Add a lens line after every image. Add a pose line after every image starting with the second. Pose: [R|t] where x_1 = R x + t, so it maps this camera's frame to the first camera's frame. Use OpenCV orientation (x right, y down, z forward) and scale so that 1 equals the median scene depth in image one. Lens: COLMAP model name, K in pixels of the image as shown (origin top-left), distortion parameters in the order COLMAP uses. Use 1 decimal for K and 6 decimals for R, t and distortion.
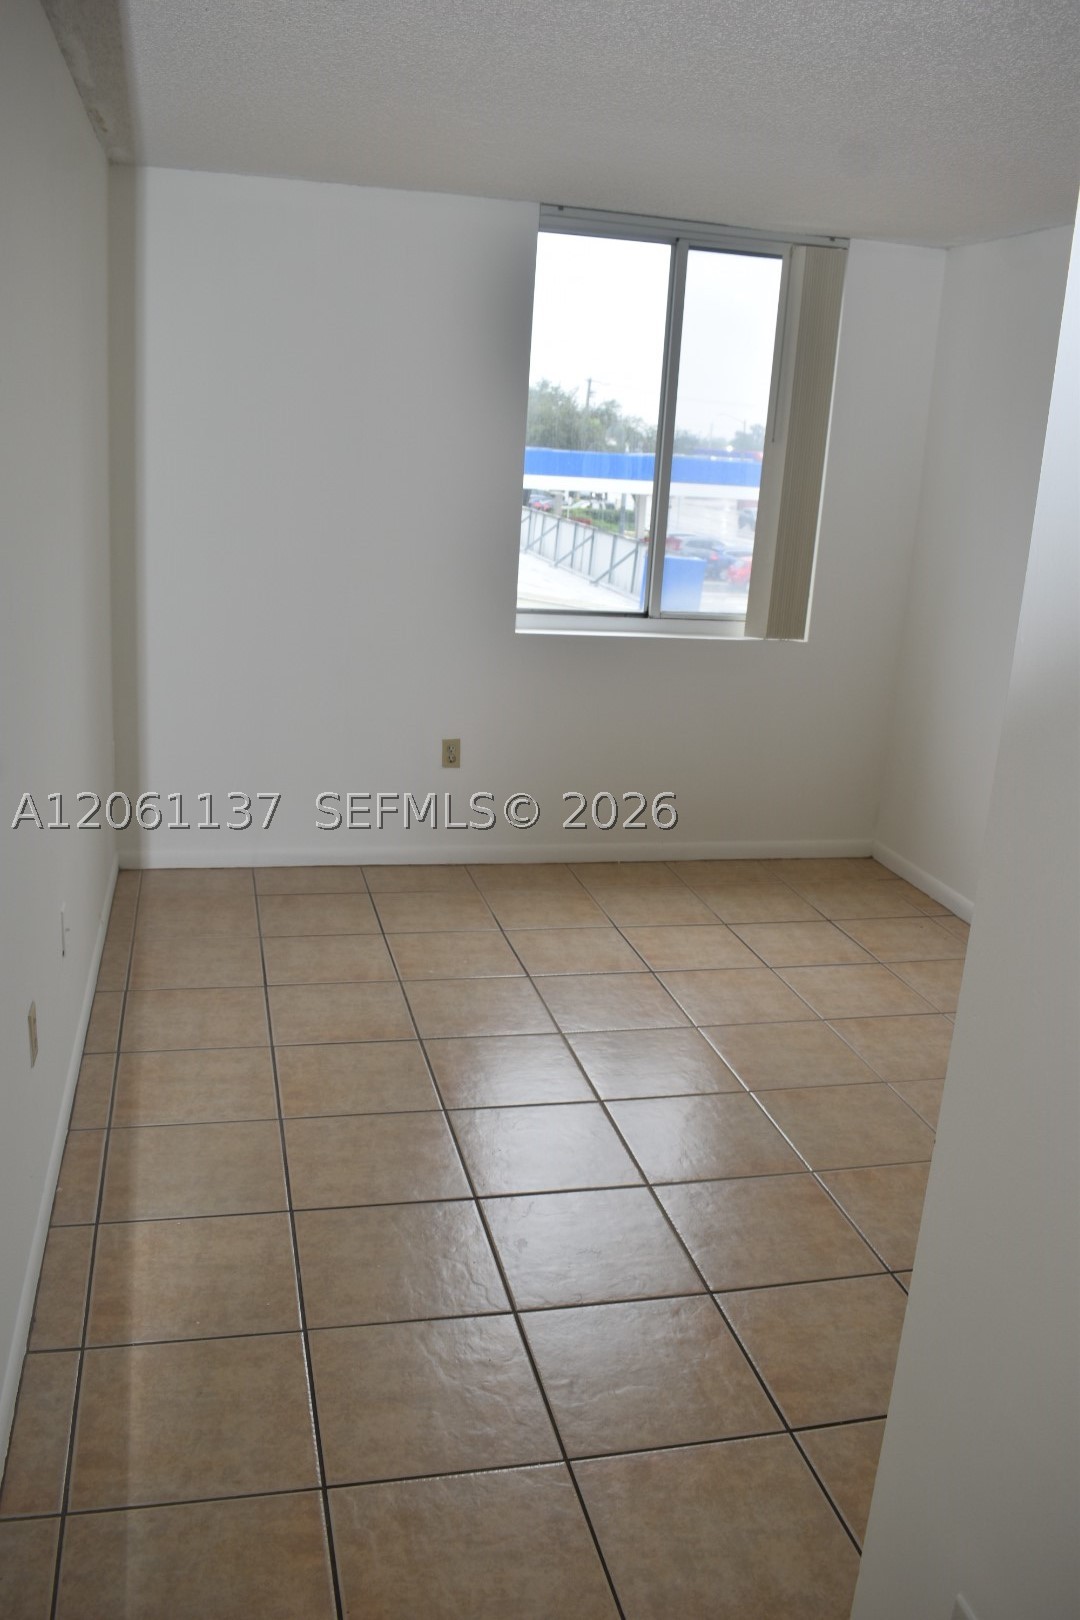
lens RADIAL K [[1339.2, 0, 540.0], [0, 1339.2, 810.0], [0, 0, 1]] dist [-0.091306, 0.002255]
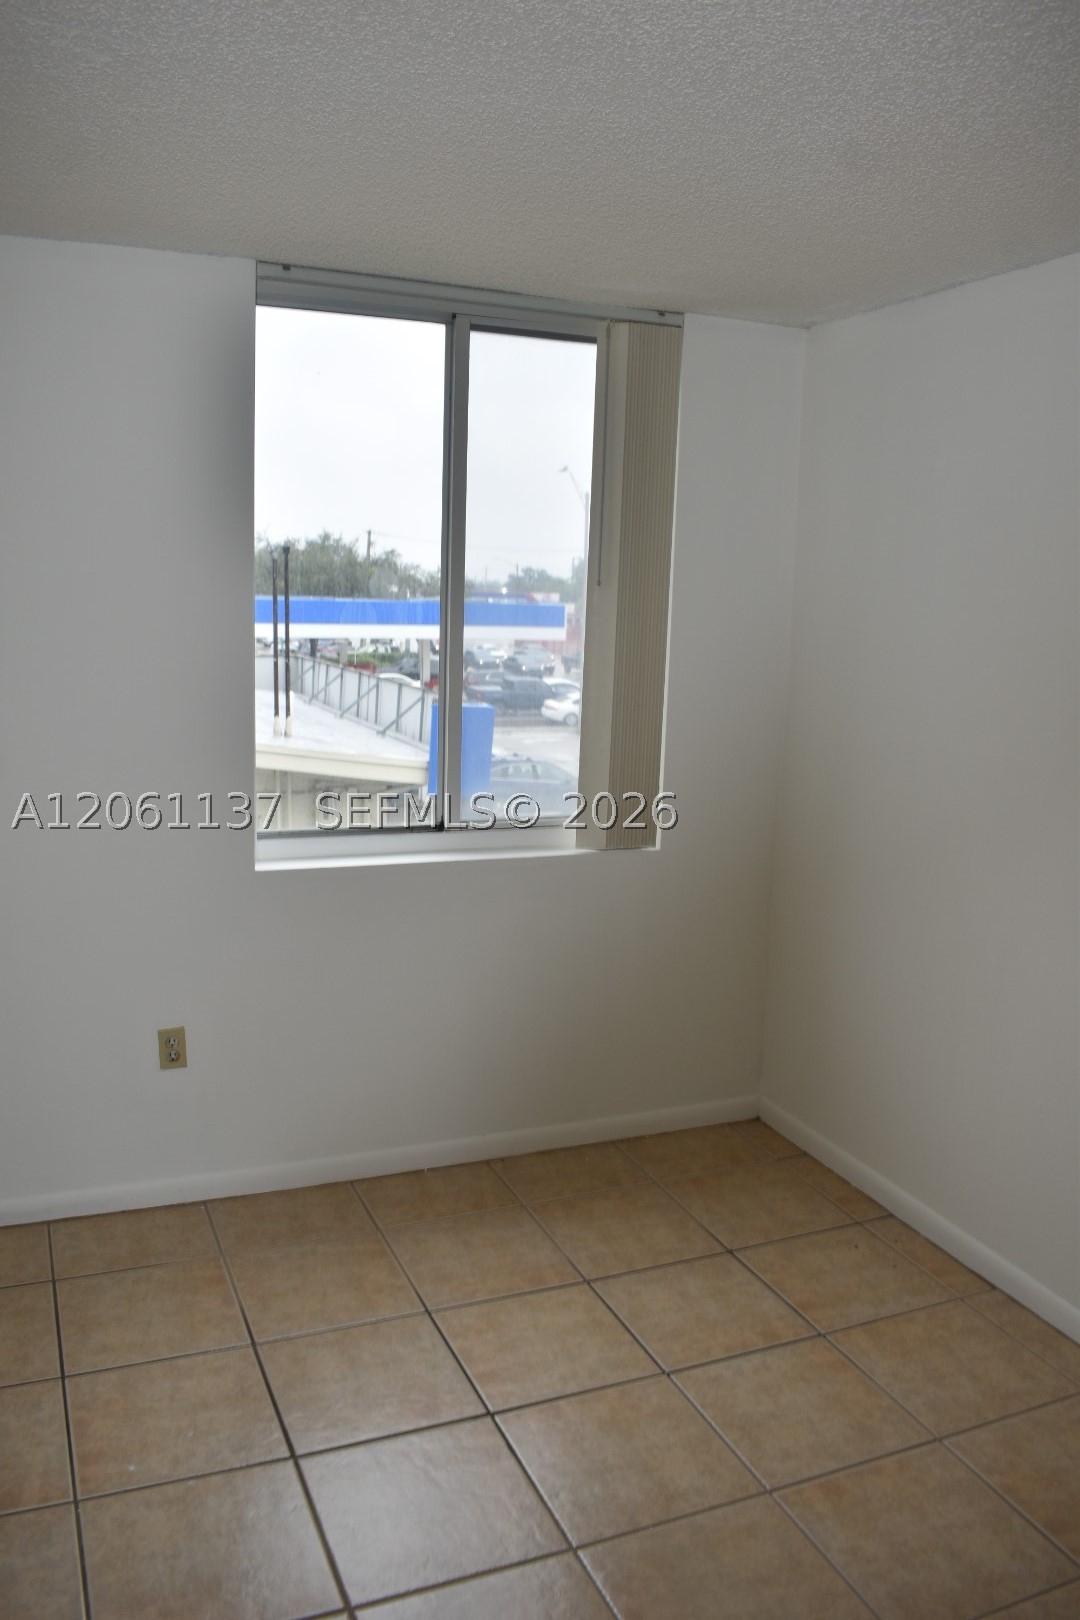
lens RADIAL K [[1264.3, 0, 533.4], [0, 1264.3, 810.7], [0, 0, 1]] dist [-0.091588, -0.003737]
pose [[0.986690, -0.057762, 0.152009, 0.026137], [0.071836, 0.993458, -0.088779, -0.093201], [-0.145887, 0.098517, 0.984384, 0.326603]]
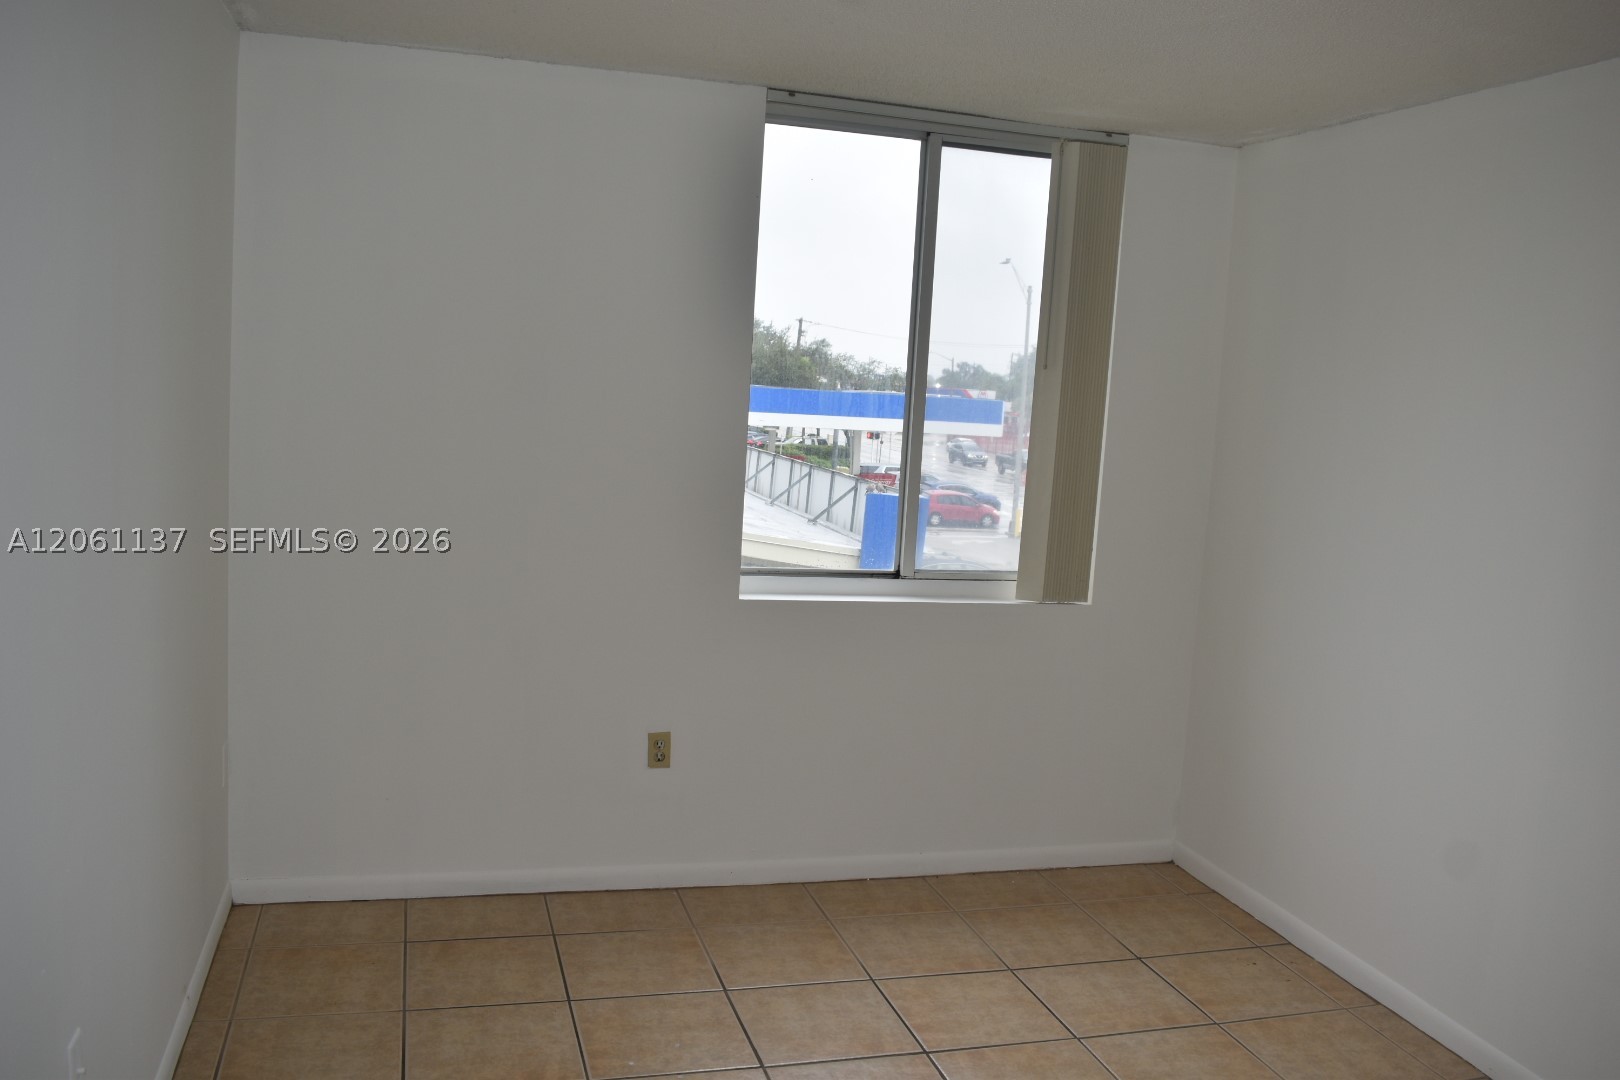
lens RADIAL K [[1339.2, 0, 810.0], [0, 1339.2, 540.0], [0, 0, 1]] dist [-0.091306, 0.002255]
pose [[0.999055, -0.005988, 0.043043, -0.009910], [0.012396, 0.988577, -0.150204, -0.045163], [-0.041652, 0.150596, 0.987718, 0.188095]]
